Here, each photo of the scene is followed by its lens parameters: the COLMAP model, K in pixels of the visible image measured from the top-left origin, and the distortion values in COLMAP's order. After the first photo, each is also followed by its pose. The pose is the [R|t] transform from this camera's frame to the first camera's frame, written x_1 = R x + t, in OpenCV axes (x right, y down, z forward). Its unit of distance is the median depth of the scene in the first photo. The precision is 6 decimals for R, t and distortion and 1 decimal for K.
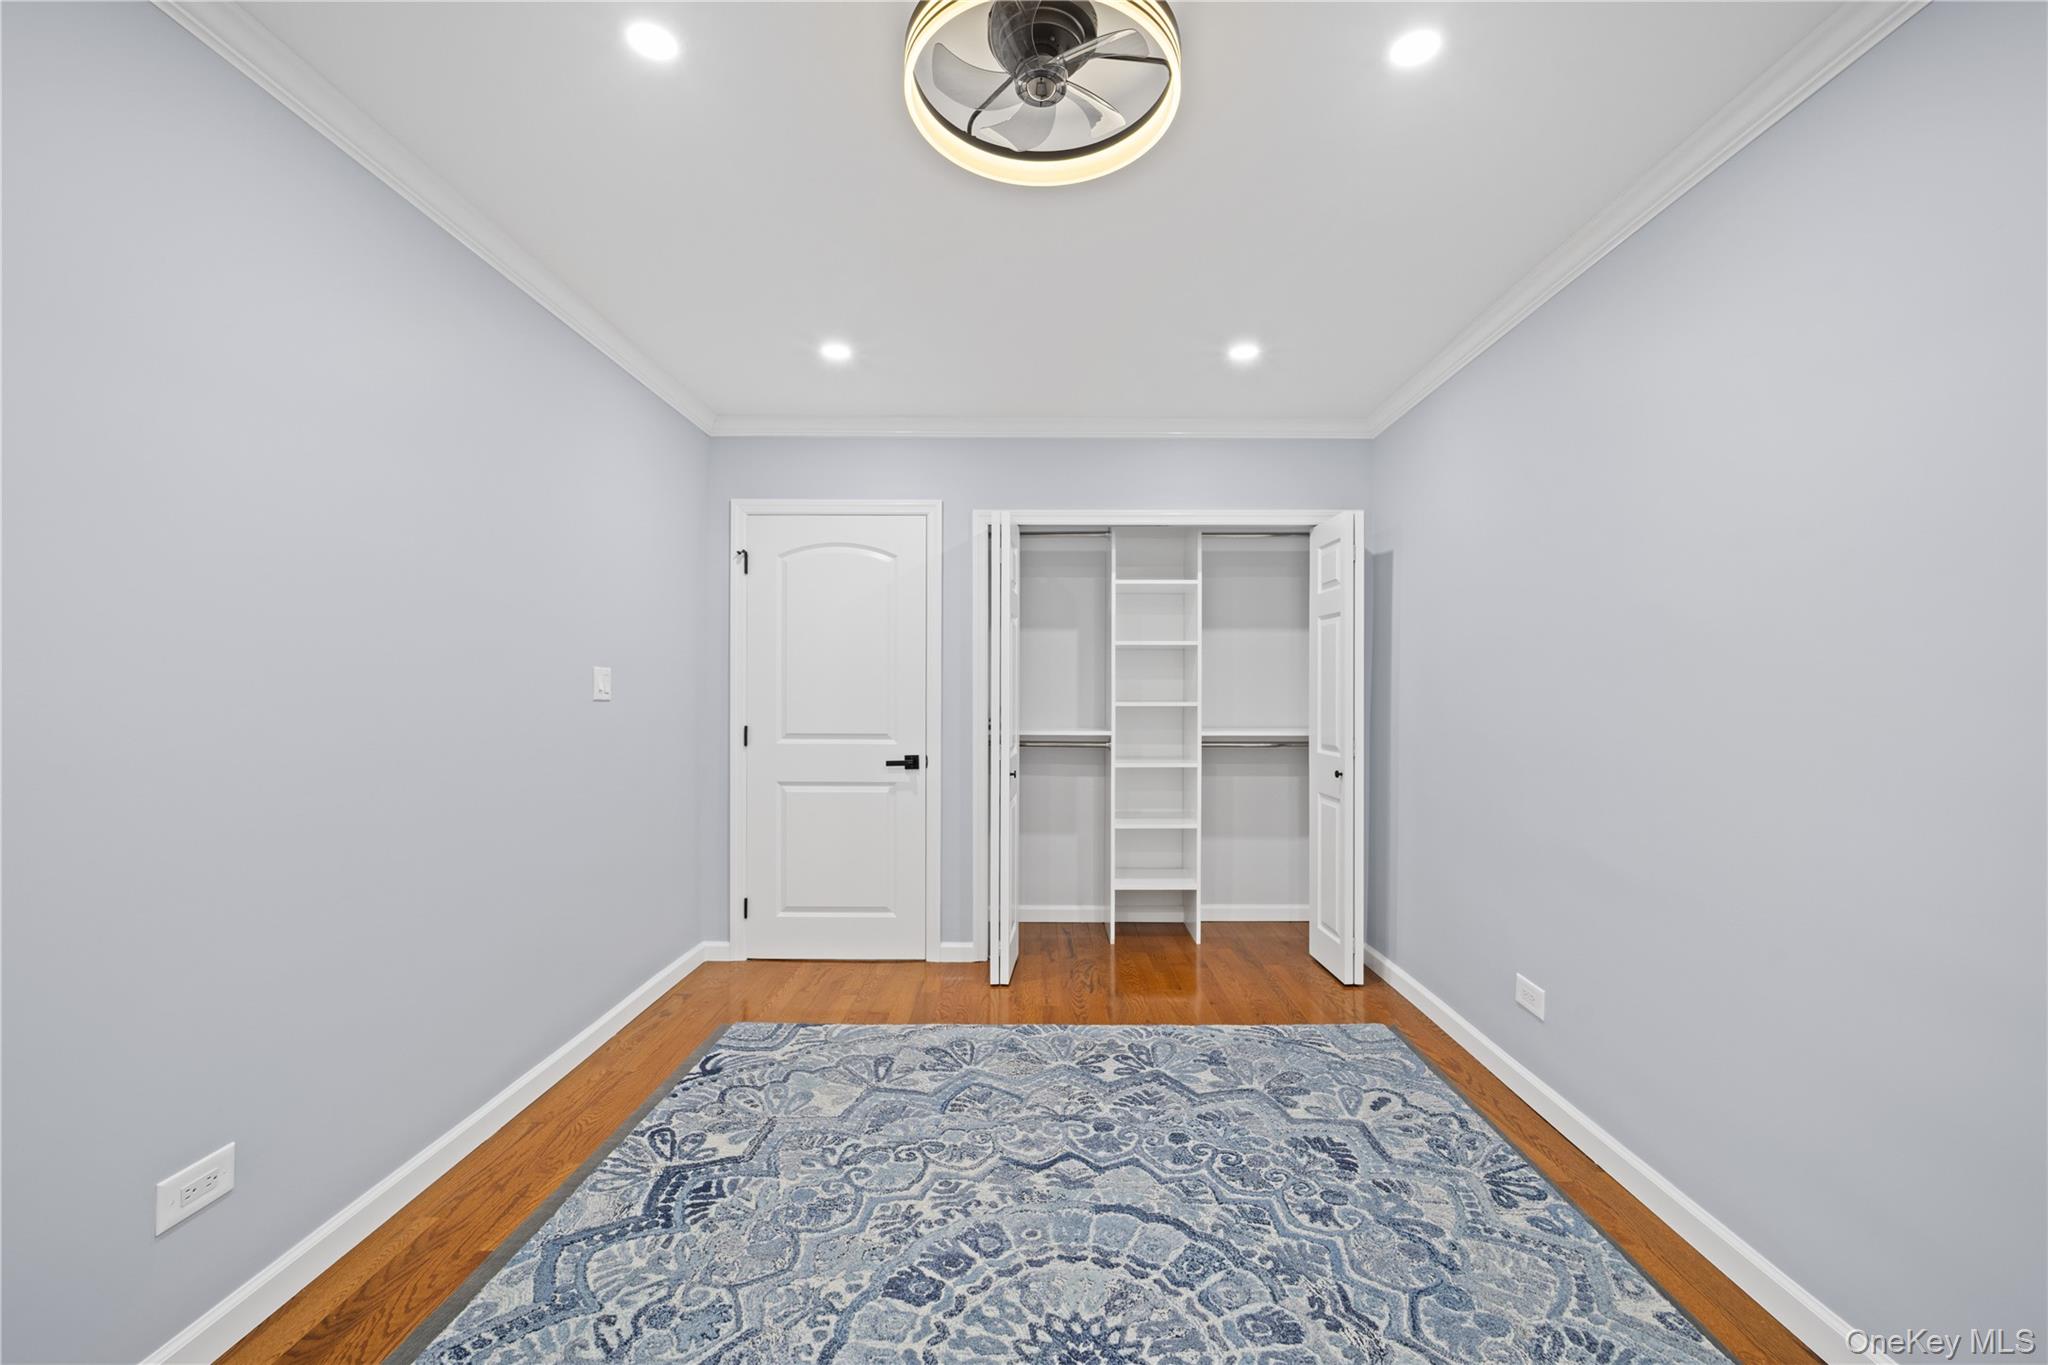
lens RADIAL K [[828.0, 0, 1028.3], [0, 828.0, 690.0], [0, 0, 1]] dist [-0.005662, -0.001566]
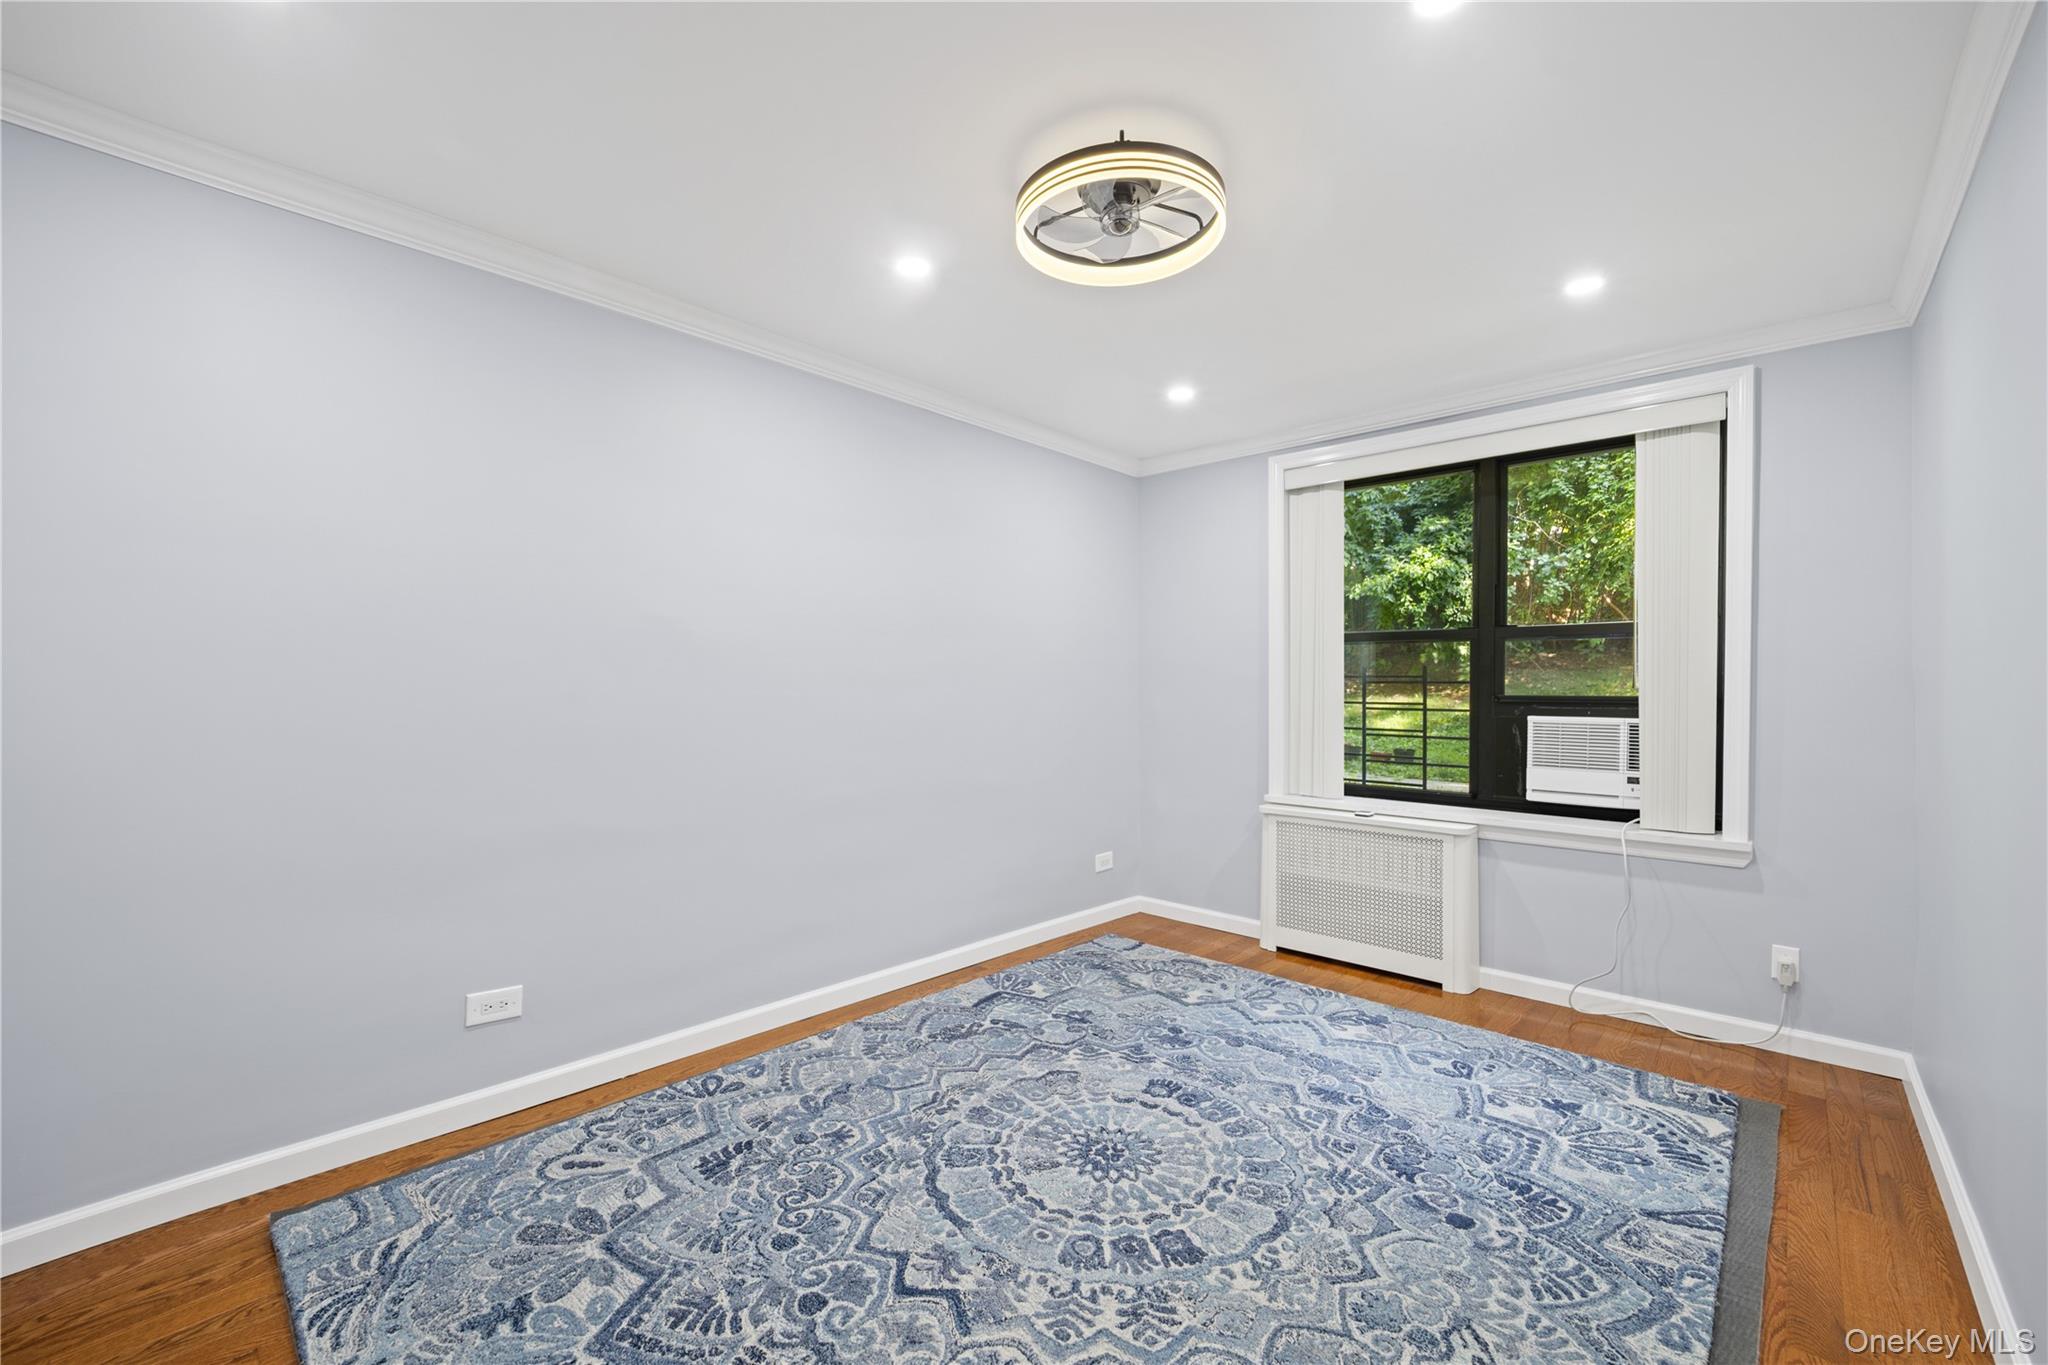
lens RADIAL K [[828.0, 0, 1029.1], [0, 828.0, 687.2], [0, 0, 1]] dist [-0.005662, -0.001566]
pose [[-0.740655, -0.007524, 0.671843, -0.497210], [-0.005612, 0.999972, 0.005012, -0.002224], [-0.671862, -0.000058, -0.740676, 1.347468]]
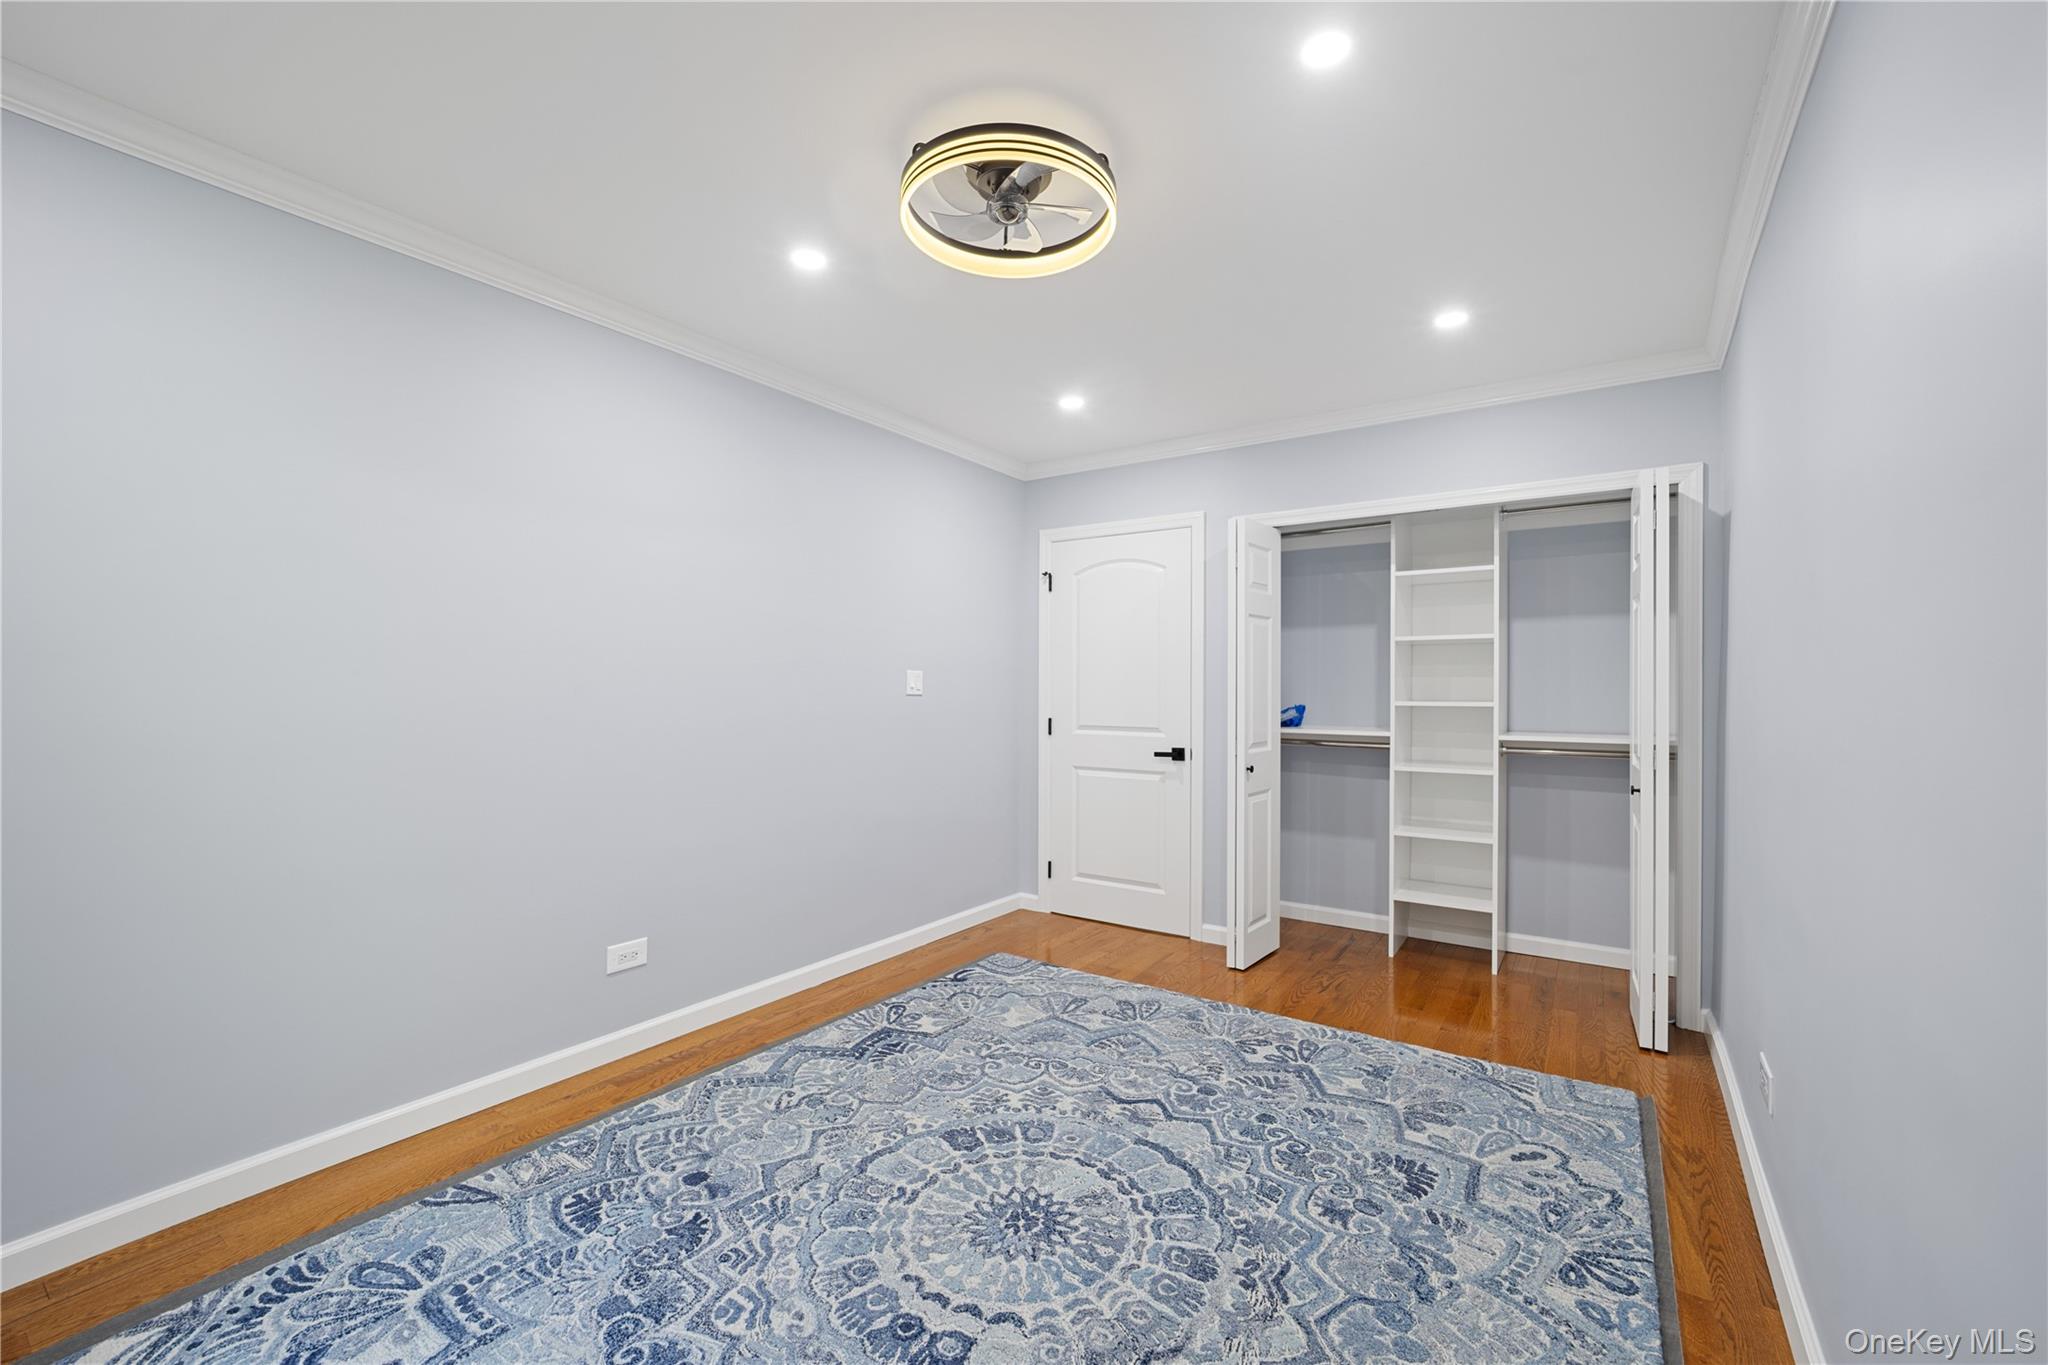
lens RADIAL K [[828.0, 0, 1031.2], [0, 828.0, 690.4], [0, 0, 1]] dist [-0.005662, -0.001566]
pose [[0.831781, 0.002329, -0.555100, 0.480605], [-0.002410, 0.999997, 0.000585, 0.004066], [0.555099, 0.000851, 0.831784, -0.026363]]
